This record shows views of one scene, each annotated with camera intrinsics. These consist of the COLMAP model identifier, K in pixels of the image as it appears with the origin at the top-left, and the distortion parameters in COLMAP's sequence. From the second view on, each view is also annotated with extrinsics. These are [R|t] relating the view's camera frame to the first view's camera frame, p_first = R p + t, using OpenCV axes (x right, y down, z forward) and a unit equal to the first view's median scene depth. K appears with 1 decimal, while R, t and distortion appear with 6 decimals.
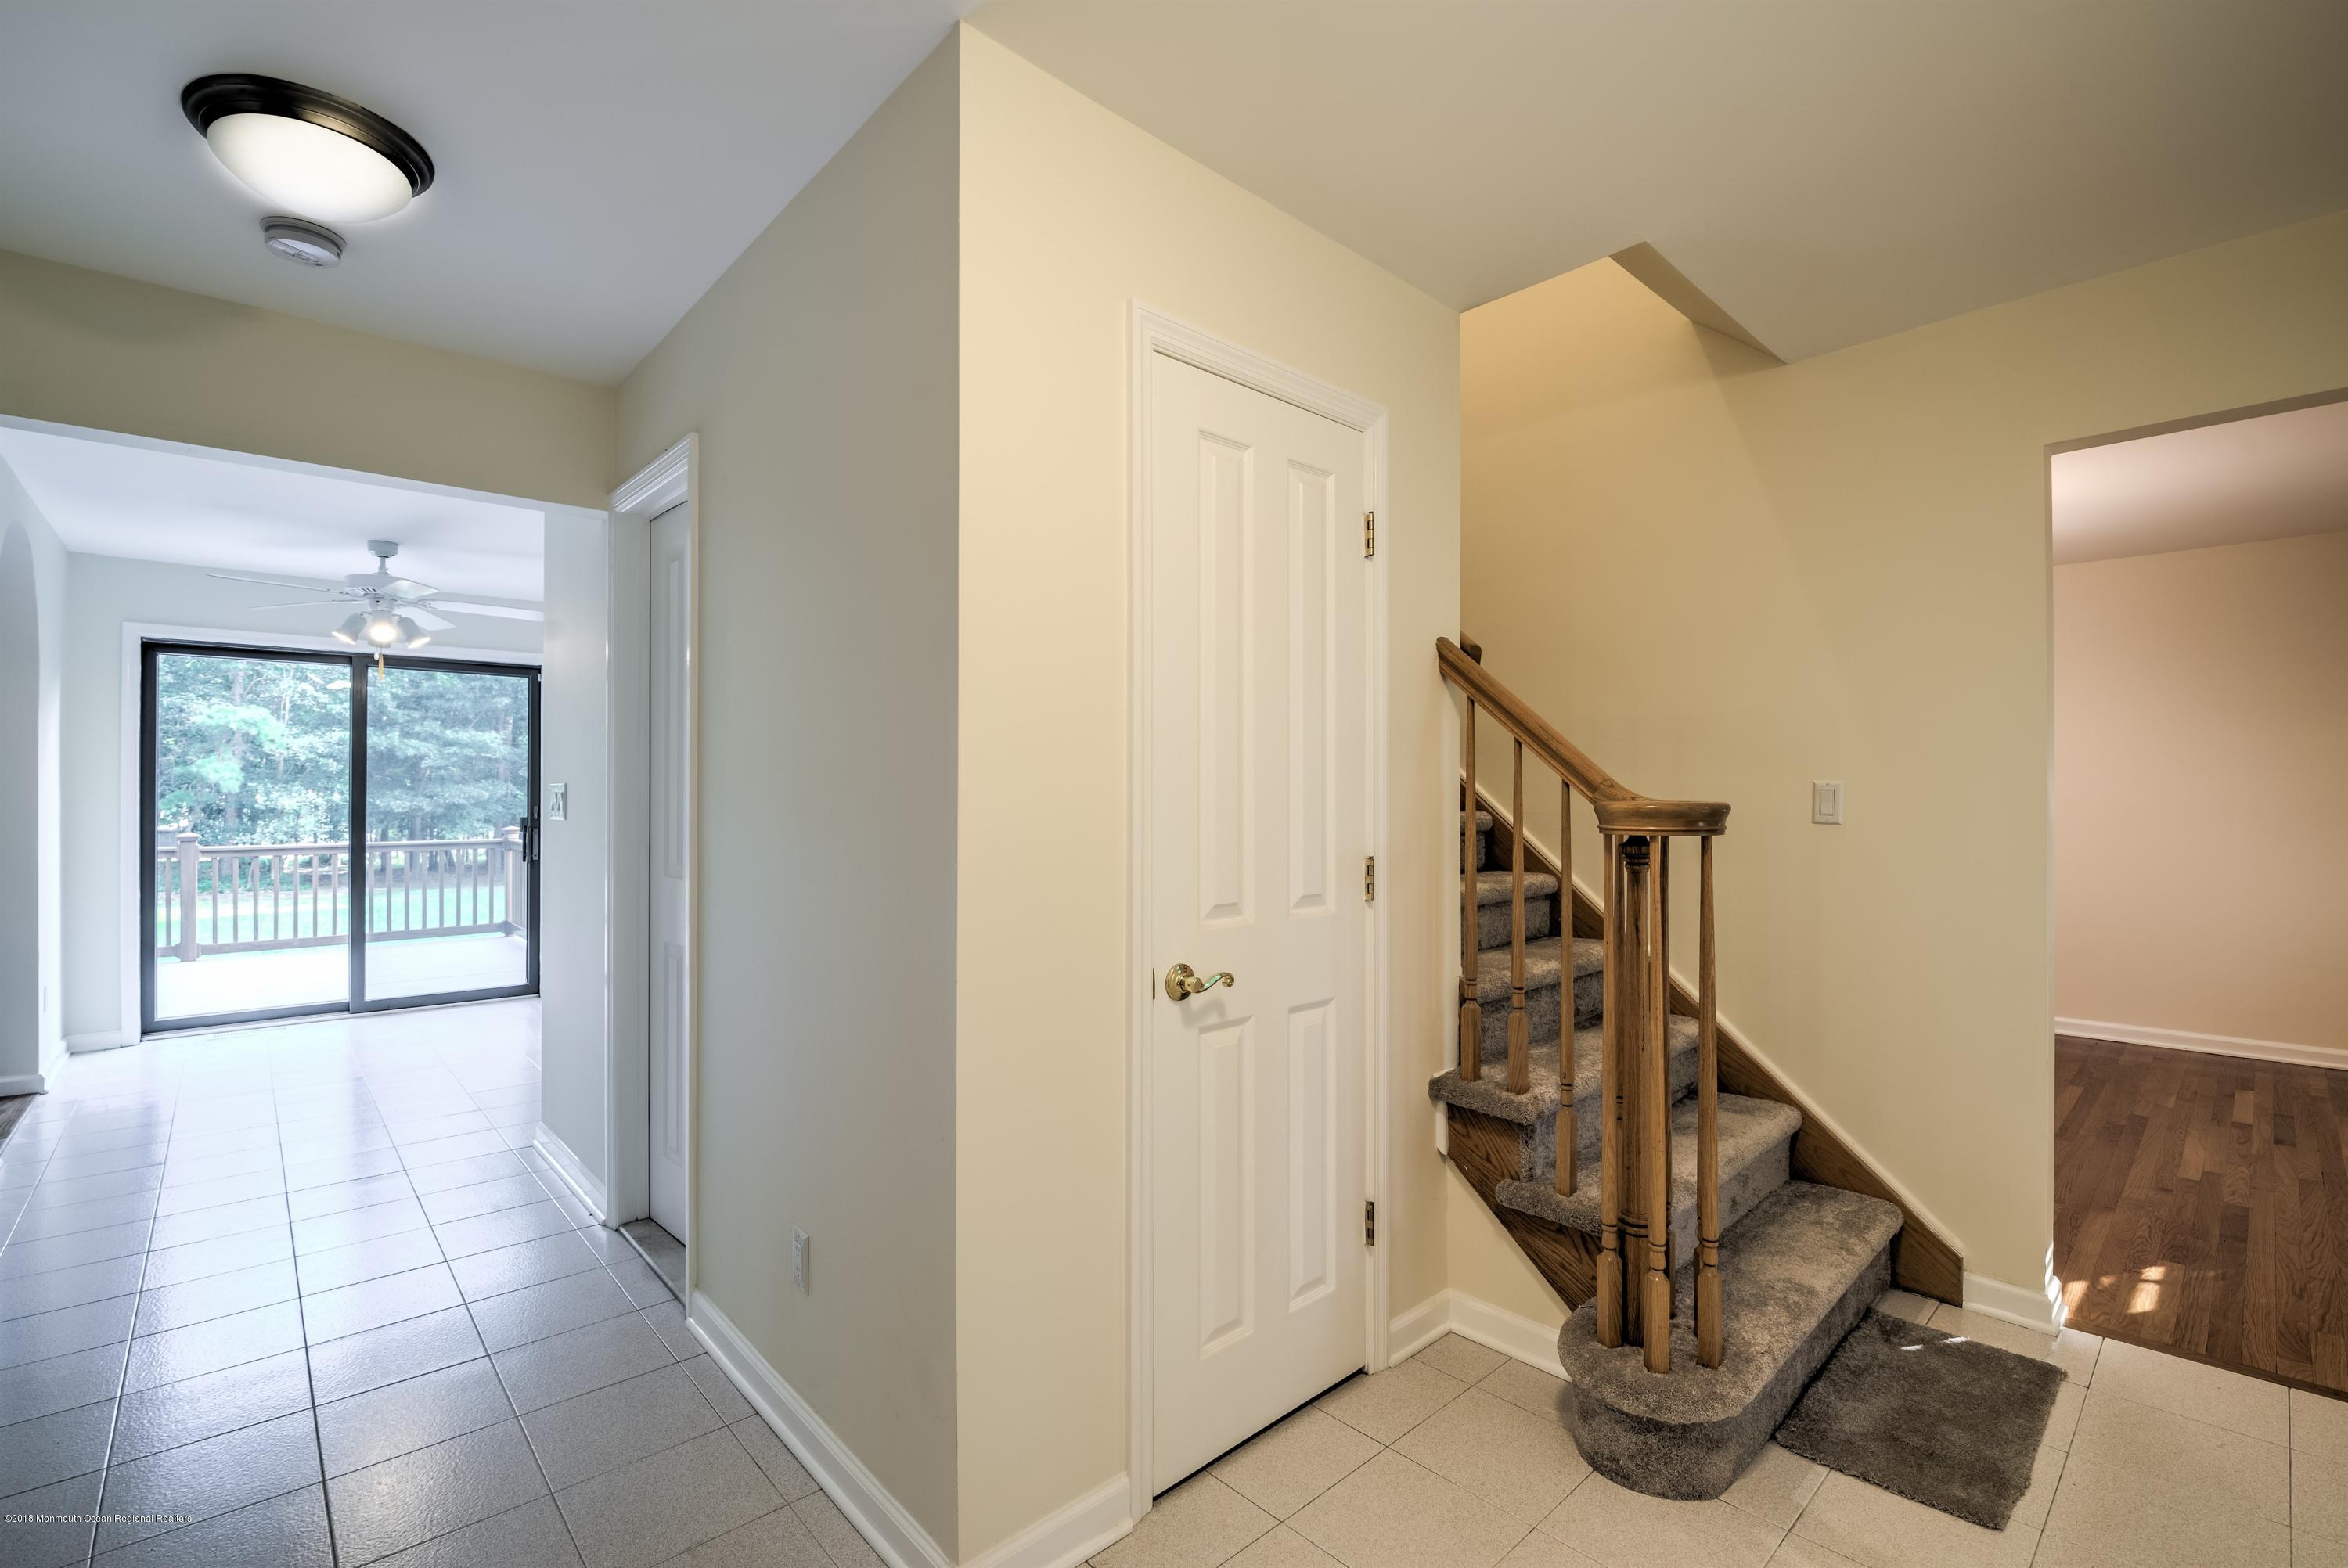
lens RADIAL K [[1009.9, 0, 1157.0], [0, 1009.9, 784.1], [0, 0, 1]] dist [0.006182, -0.005898]
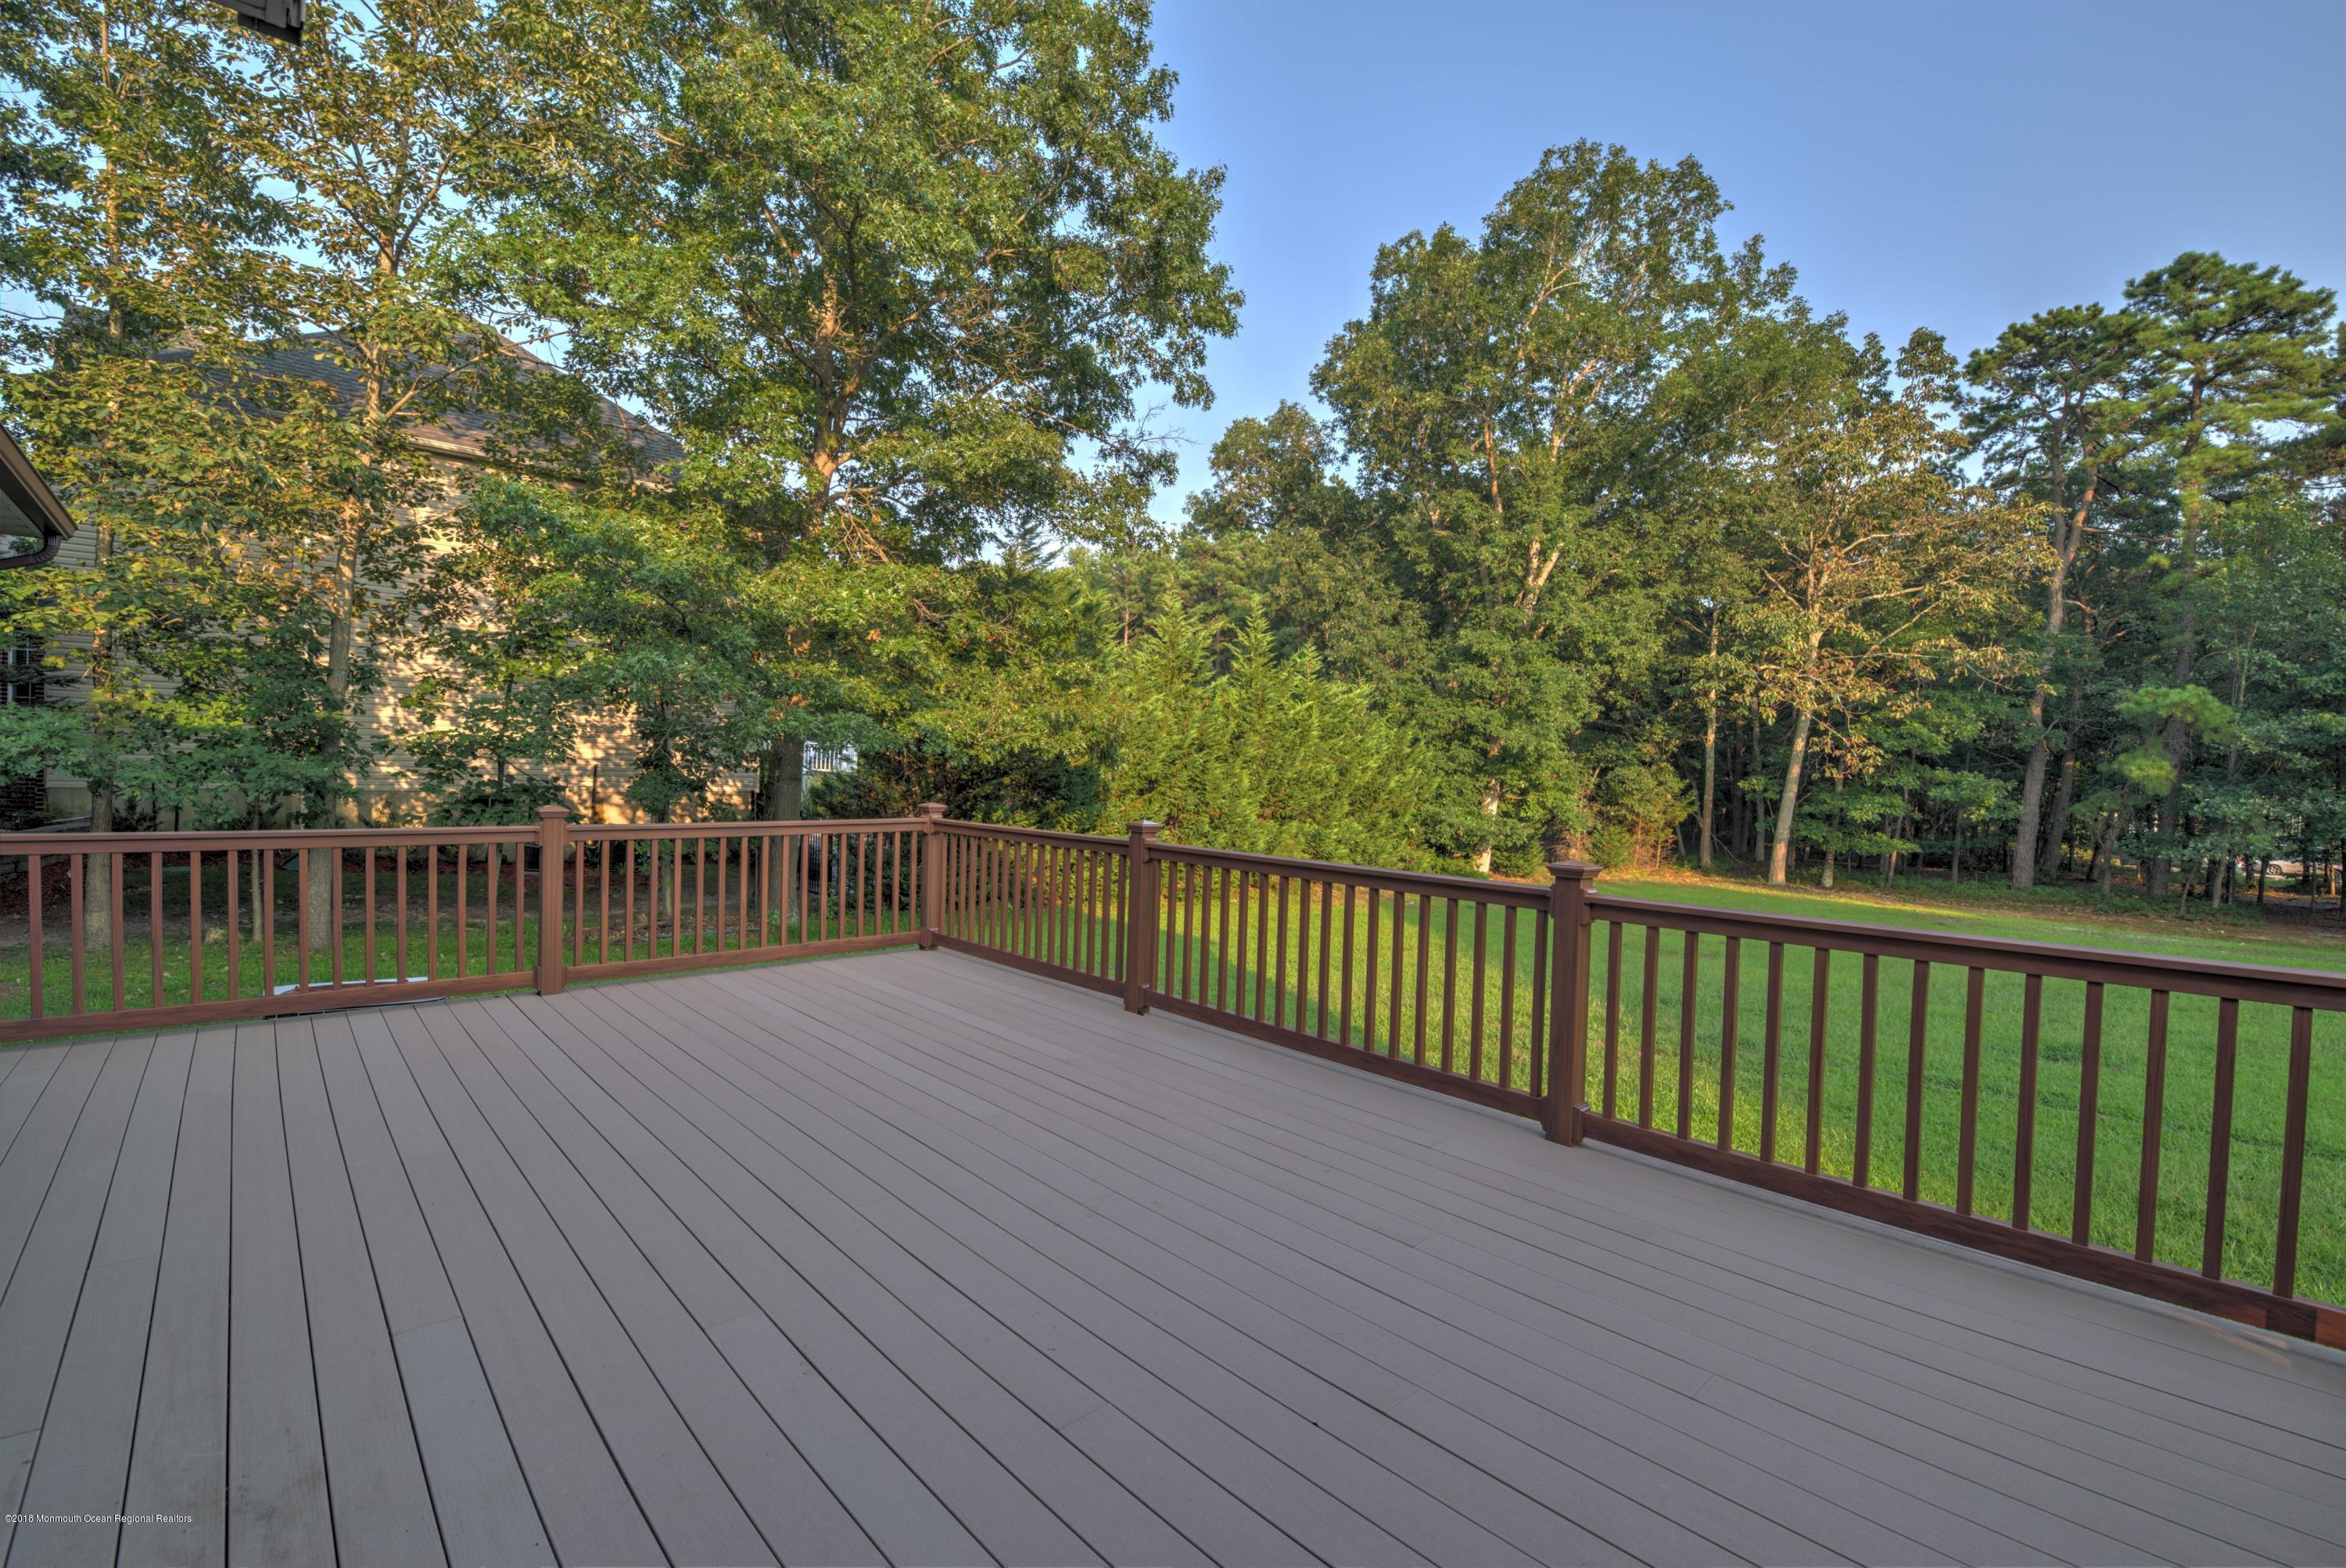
lens RADIAL K [[1009.3, 0, 1181.6], [0, 1009.3, 791.1], [0, 0, 1]] dist [0.006182, -0.005898]
pose [[0.020672, 0.023351, -0.999514, -0.135425], [-0.021251, 0.999512, 0.022912, 0.003054], [0.999560, 0.020767, 0.021158, 0.215984]]
